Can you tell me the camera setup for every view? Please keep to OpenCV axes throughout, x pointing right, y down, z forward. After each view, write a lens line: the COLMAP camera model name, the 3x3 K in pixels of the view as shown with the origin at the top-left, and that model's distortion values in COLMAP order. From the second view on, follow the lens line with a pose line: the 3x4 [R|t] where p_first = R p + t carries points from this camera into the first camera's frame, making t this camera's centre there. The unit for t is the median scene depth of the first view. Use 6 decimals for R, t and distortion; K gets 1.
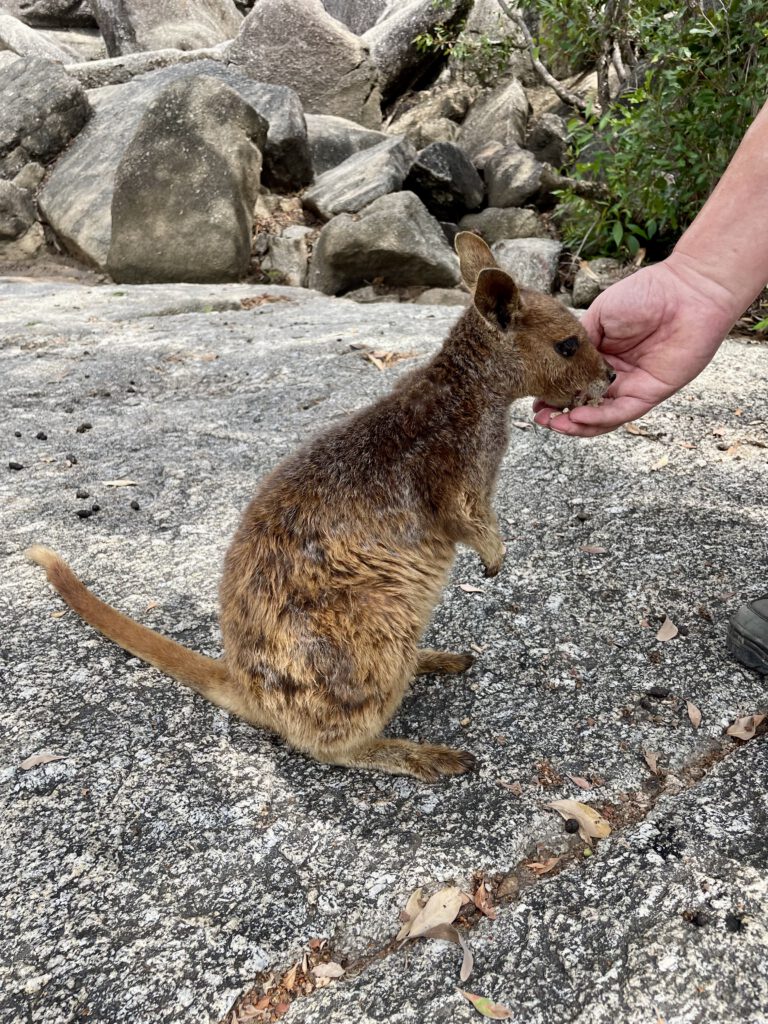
lens RADIAL K [[777.0, 0, 382.3], [0, 777.0, 511.1], [0, 0, 1]] dist [-0.008756, -0.000553]
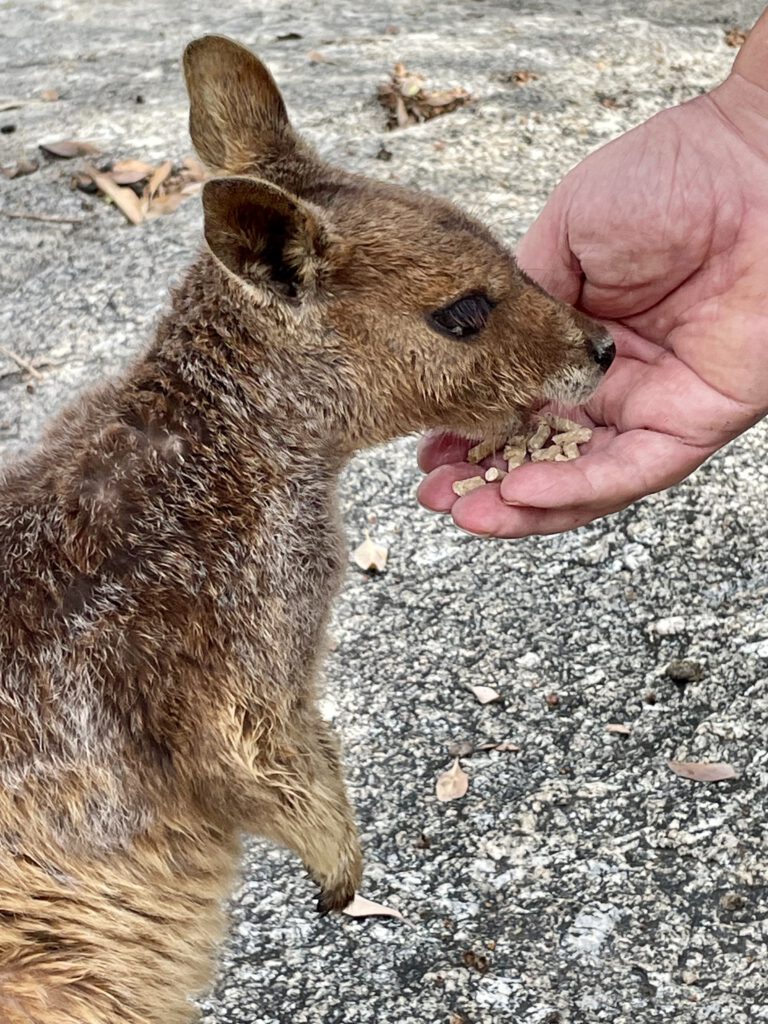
lens RADIAL K [[2436.6, 0, 384.7], [0, 2436.6, 512.3], [0, 0, 1]] dist [0.022842, 0.000000]
pose [[0.995273, -0.056886, 0.078710, 0.047730], [0.060041, 0.997460, -0.038321, -0.036896], [-0.076330, 0.042866, 0.996161, -0.115847]]
